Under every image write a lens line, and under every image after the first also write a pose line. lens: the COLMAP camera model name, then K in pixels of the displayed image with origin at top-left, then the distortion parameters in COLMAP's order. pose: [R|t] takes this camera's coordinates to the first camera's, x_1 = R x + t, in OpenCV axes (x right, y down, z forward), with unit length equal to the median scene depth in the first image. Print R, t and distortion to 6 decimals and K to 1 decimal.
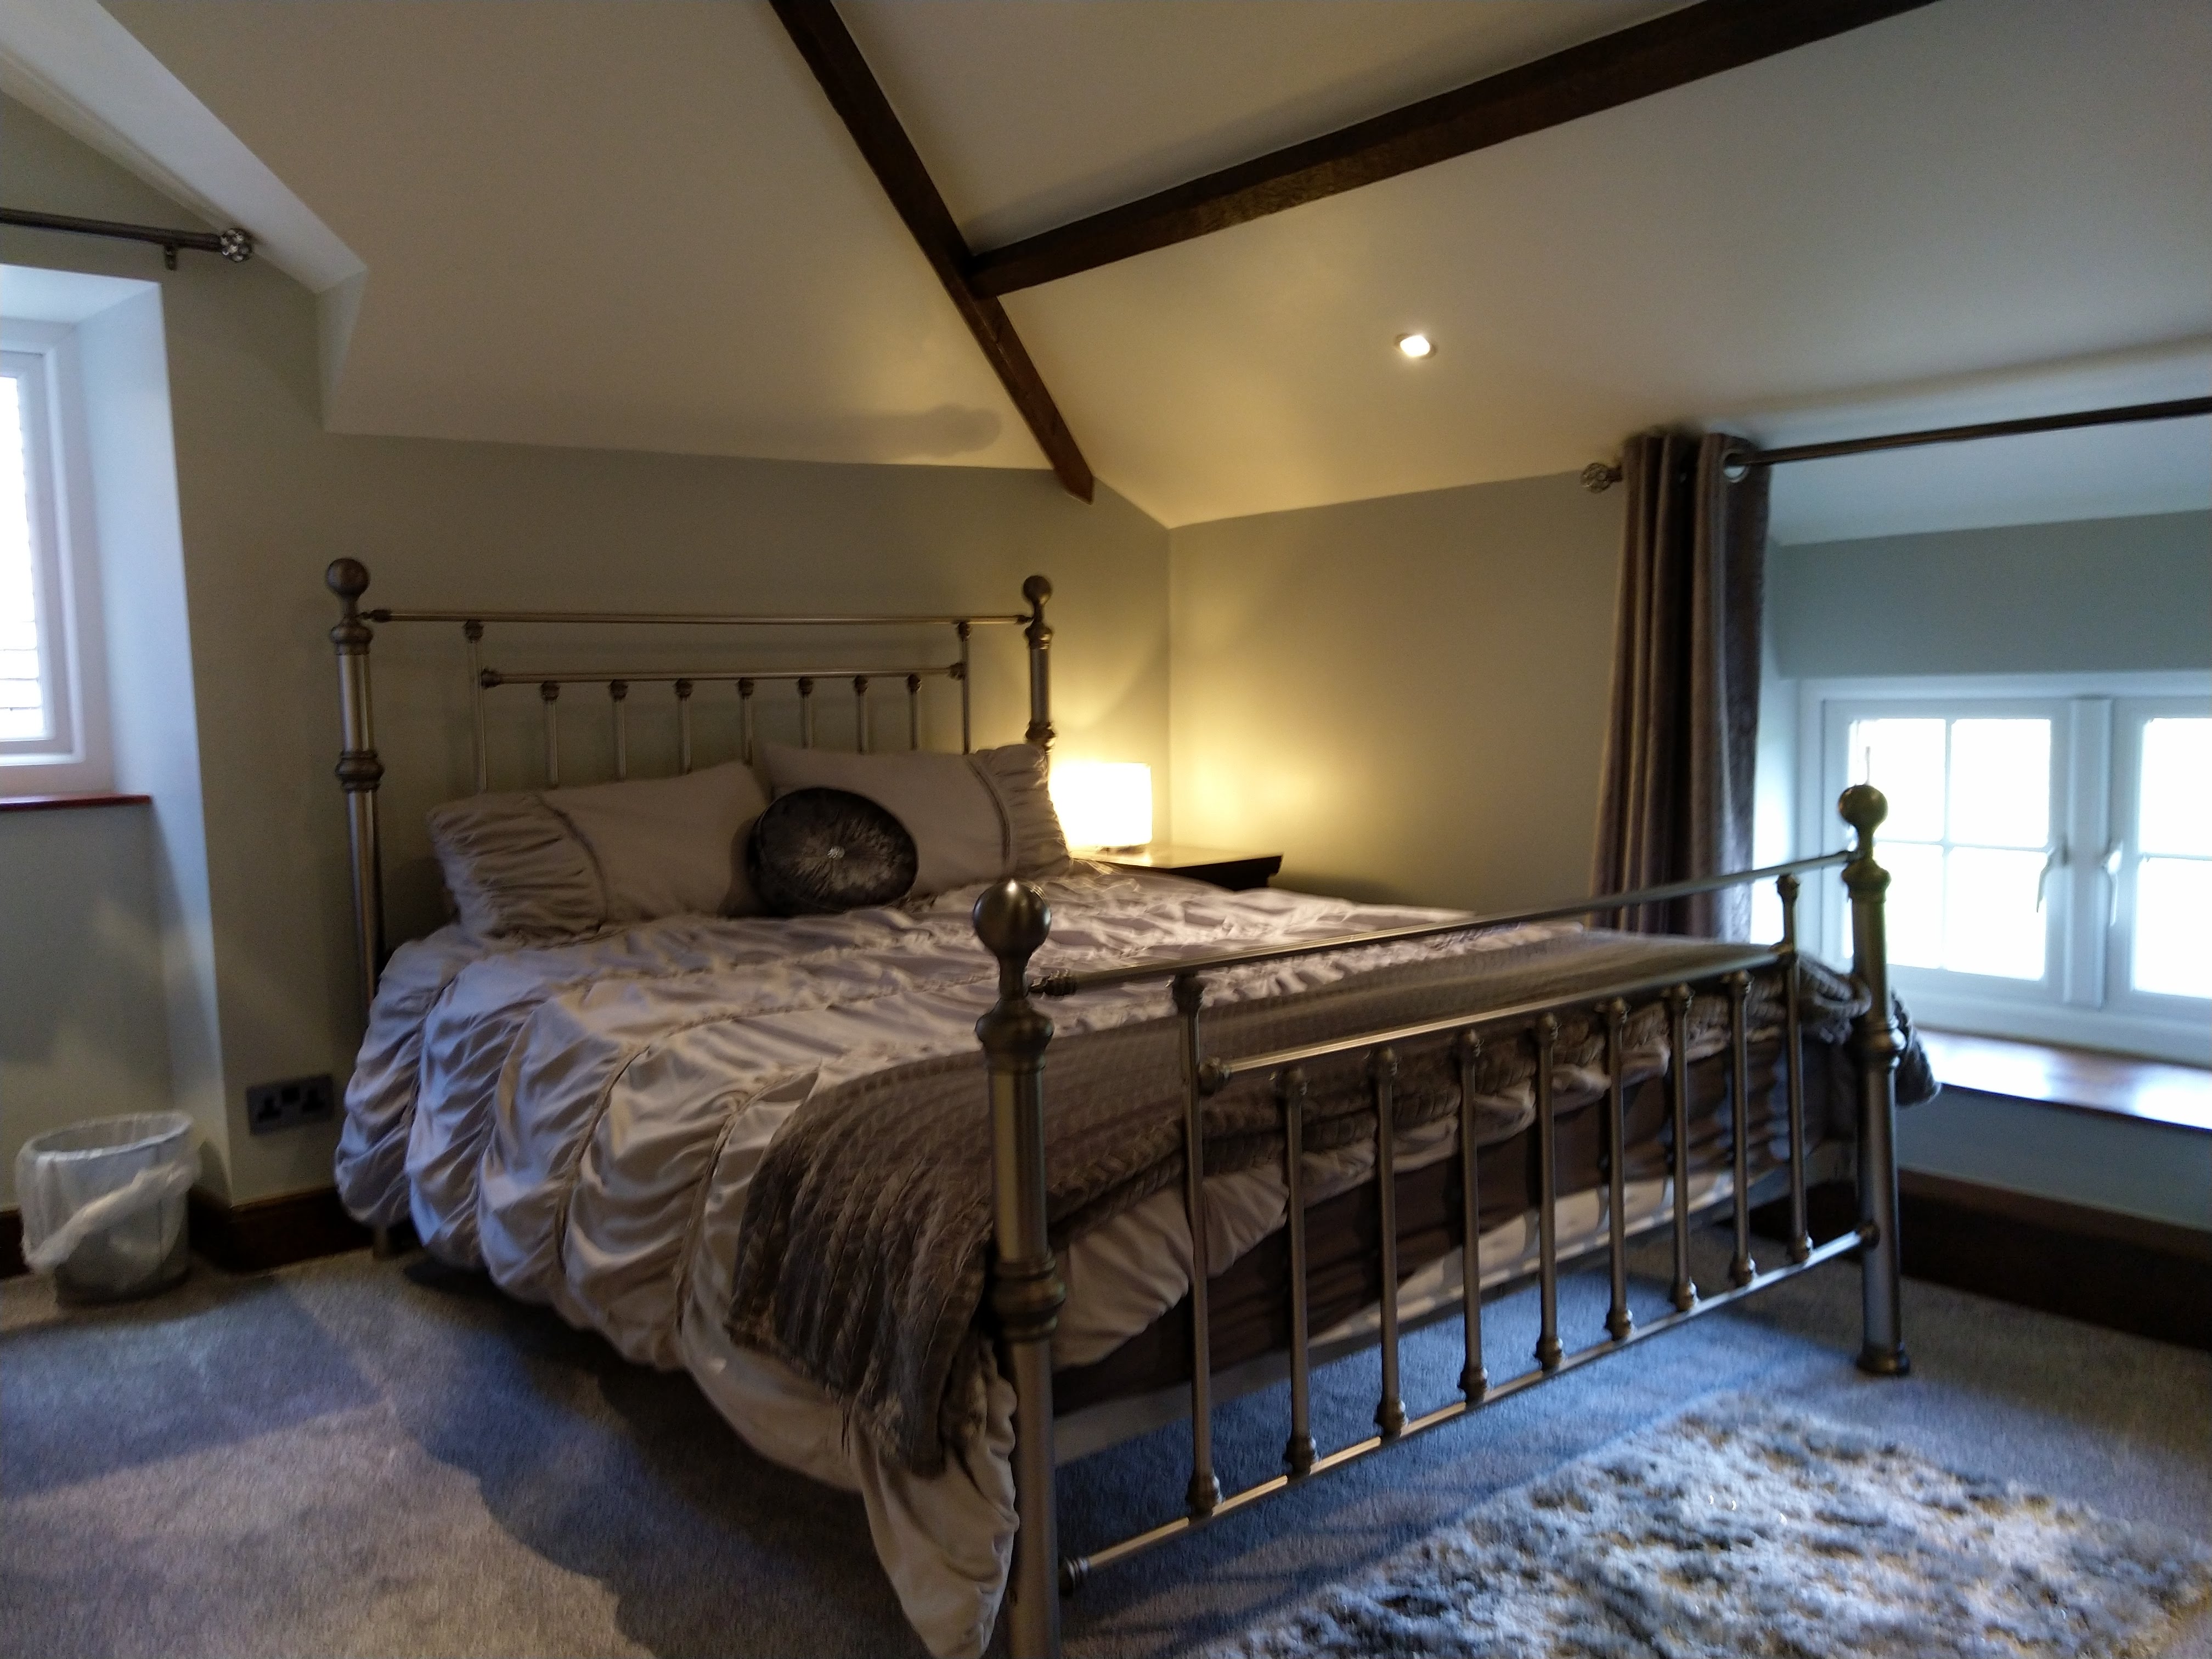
lens RADIAL K [[1715.8, 0, 1091.9], [0, 1715.8, 827.3], [0, 0, 1]] dist [0.055494, -0.077372]
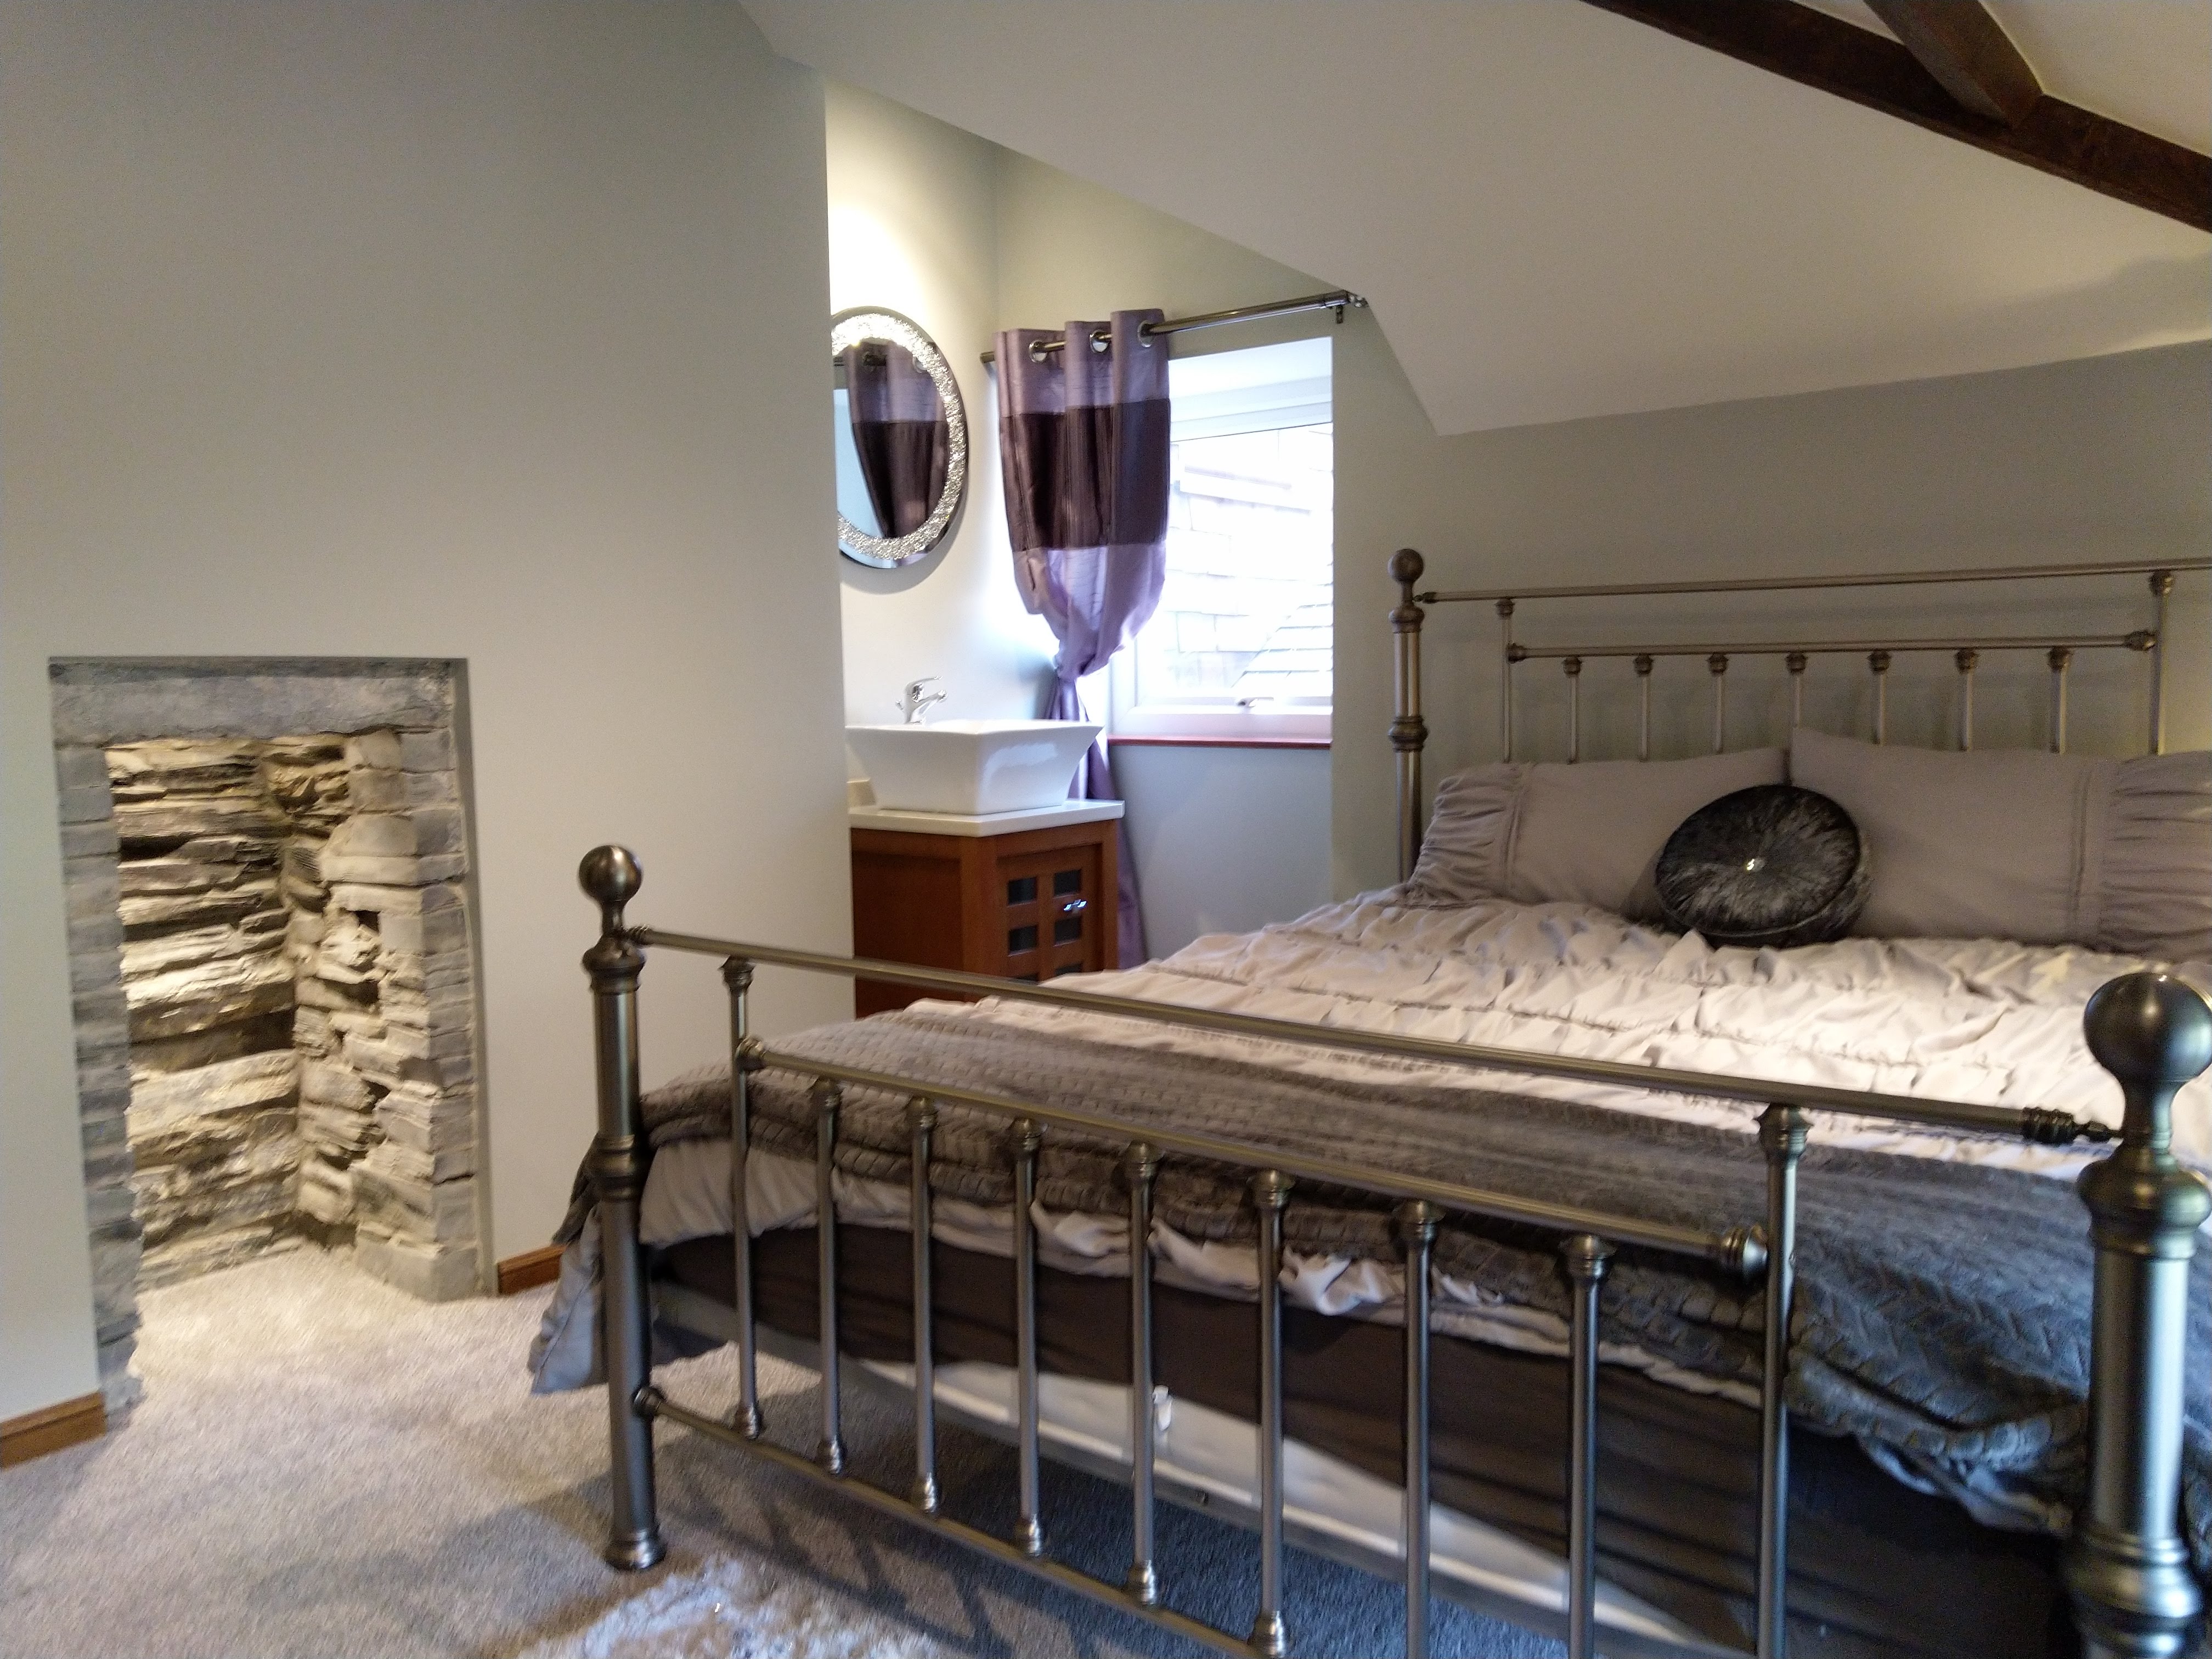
lens RADIAL K [[1715.8, 0, 1092.8], [0, 1715.8, 822.7], [0, 0, 1]] dist [0.055494, -0.077372]
pose [[0.220294, 0.106985, -0.969549, 0.643707], [-0.076349, 0.992809, 0.092204, -0.063033], [0.972441, 0.053712, 0.226878, 0.537314]]
